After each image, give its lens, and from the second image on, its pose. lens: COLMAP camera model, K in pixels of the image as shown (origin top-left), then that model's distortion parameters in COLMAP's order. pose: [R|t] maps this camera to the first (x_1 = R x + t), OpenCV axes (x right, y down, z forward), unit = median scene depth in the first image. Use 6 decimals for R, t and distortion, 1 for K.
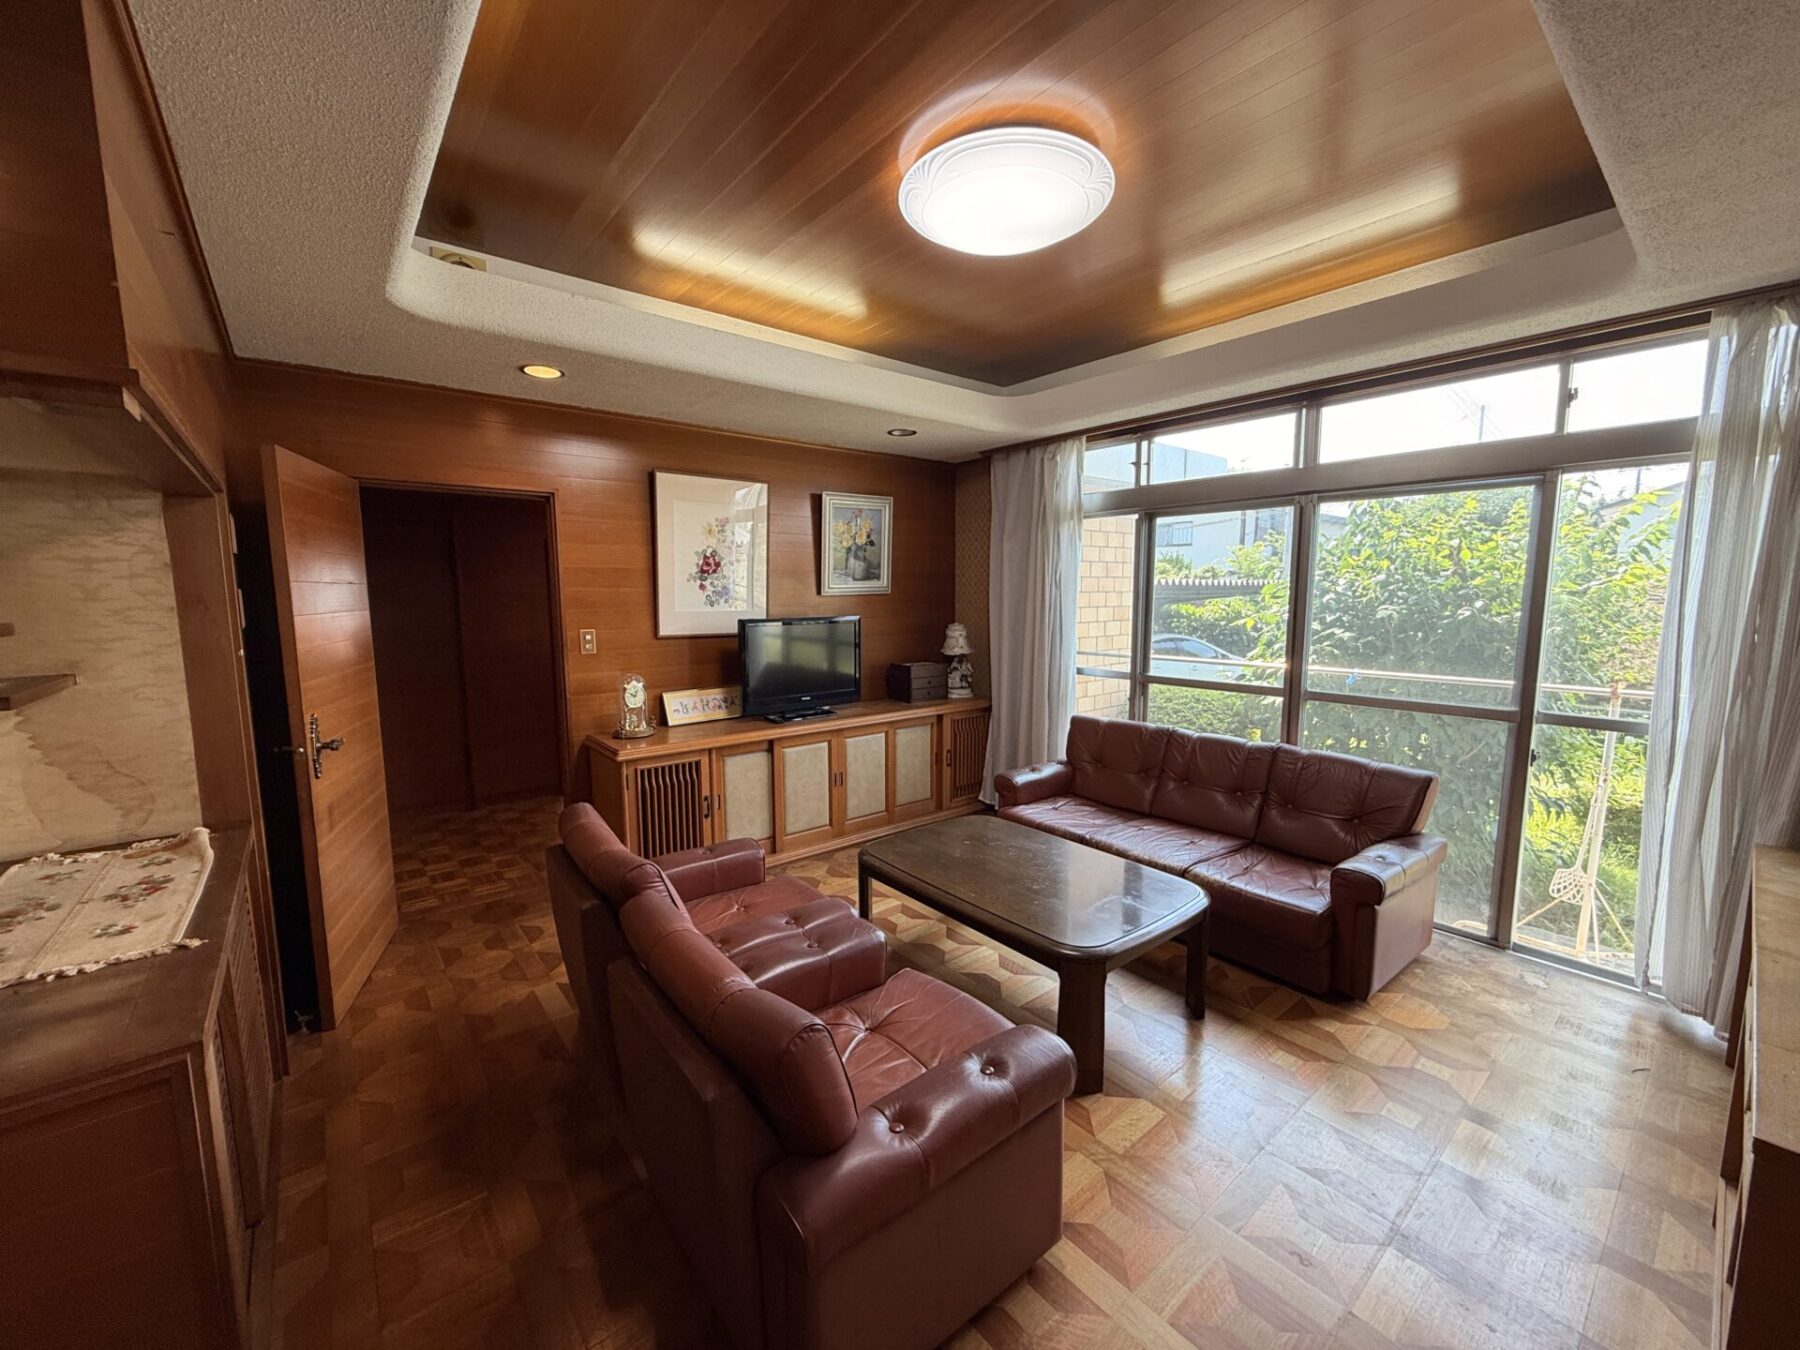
lens RADIAL K [[709.2, 0, 887.7], [0, 709.2, 671.9], [0, 0, 1]] dist [0.002266, -0.000082]
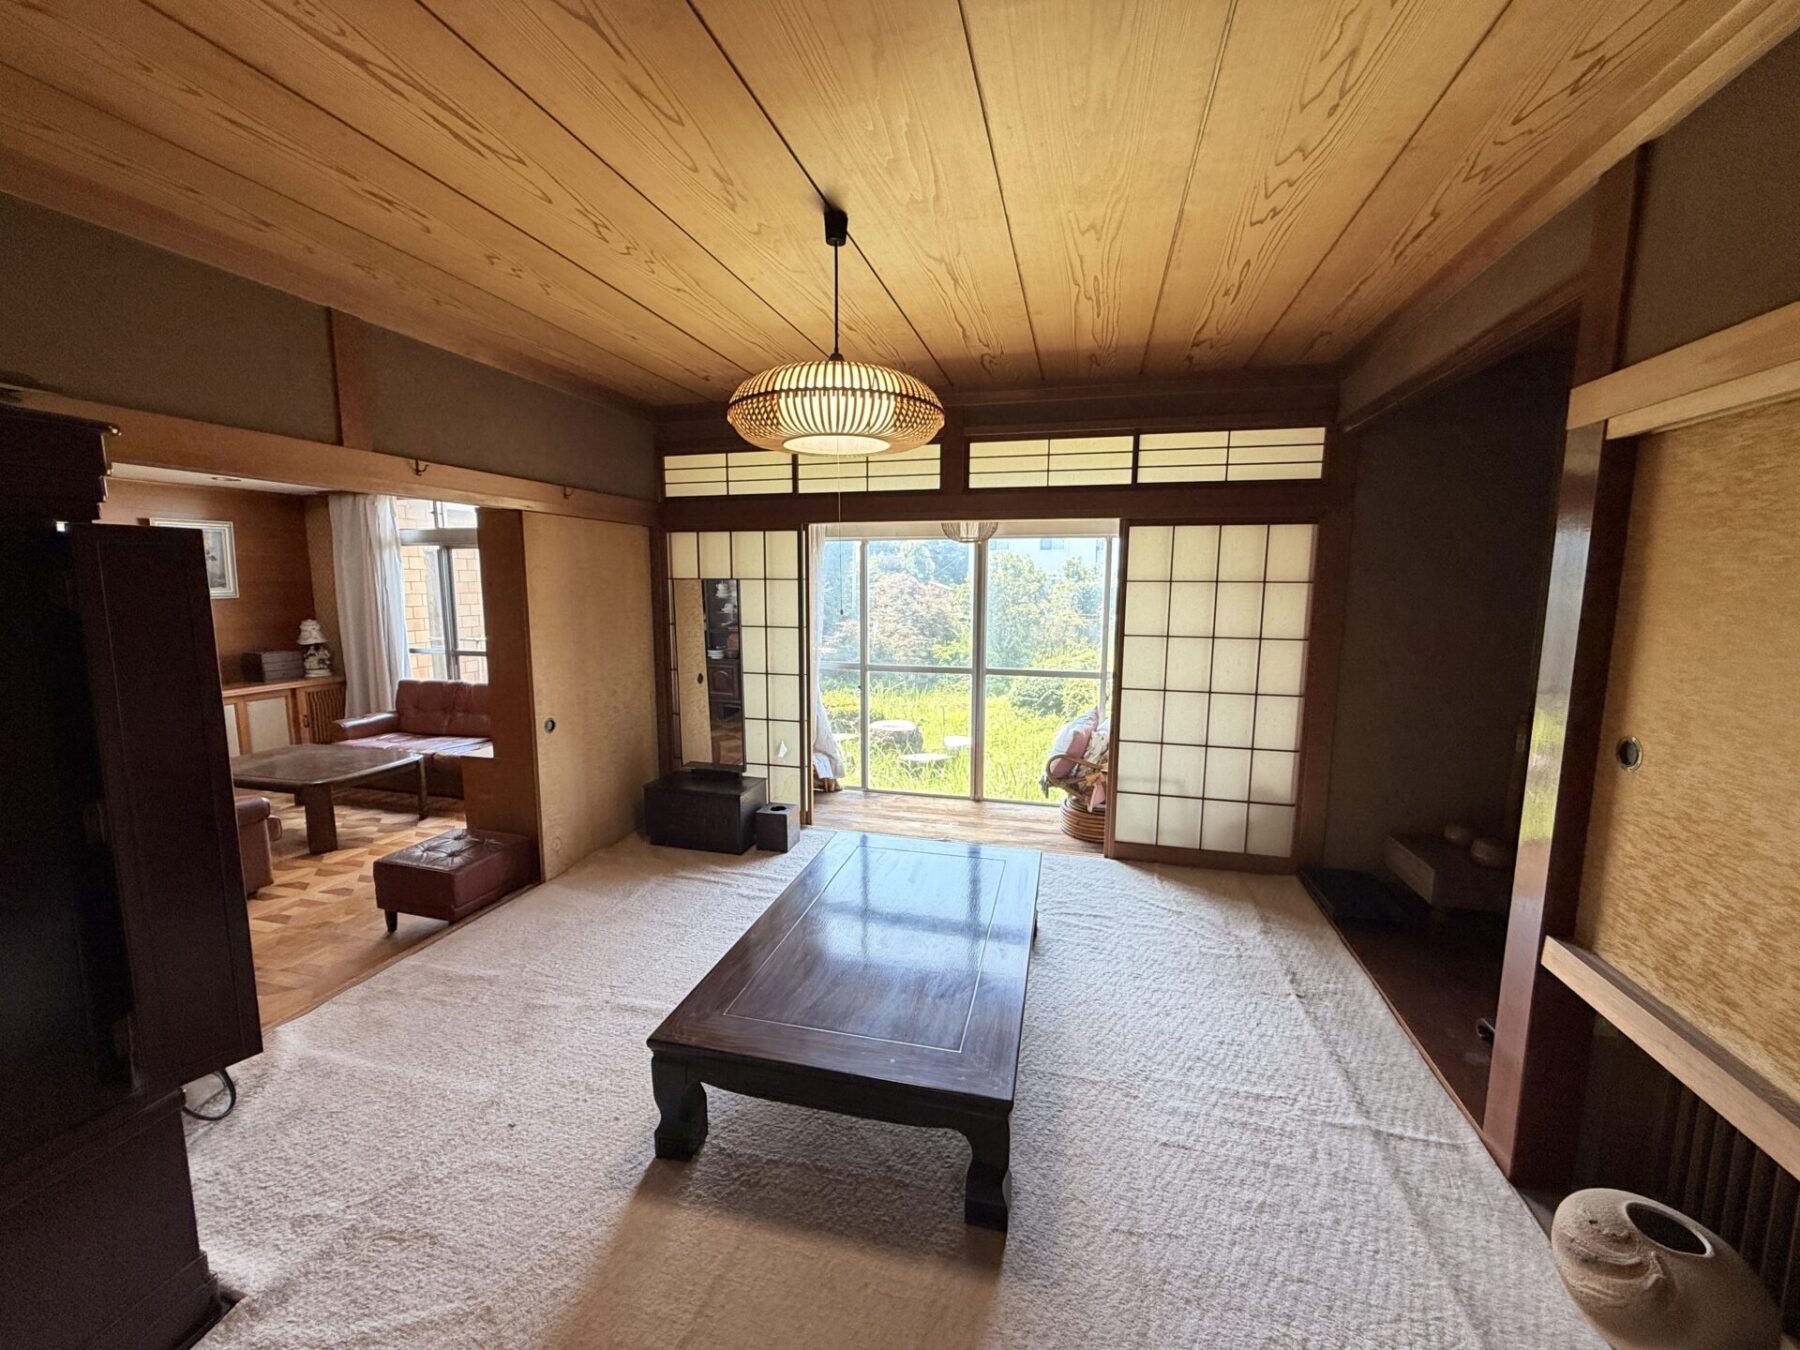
lens RADIAL K [[709.2, 0, 905.1], [0, 709.2, 679.2], [0, 0, 1]] dist [0.002266, -0.000082]
pose [[0.811132, -0.068721, 0.580811, 0.230348], [0.062710, 0.997567, 0.030455, 0.073475], [-0.581491, 0.011720, 0.813468, -0.745997]]
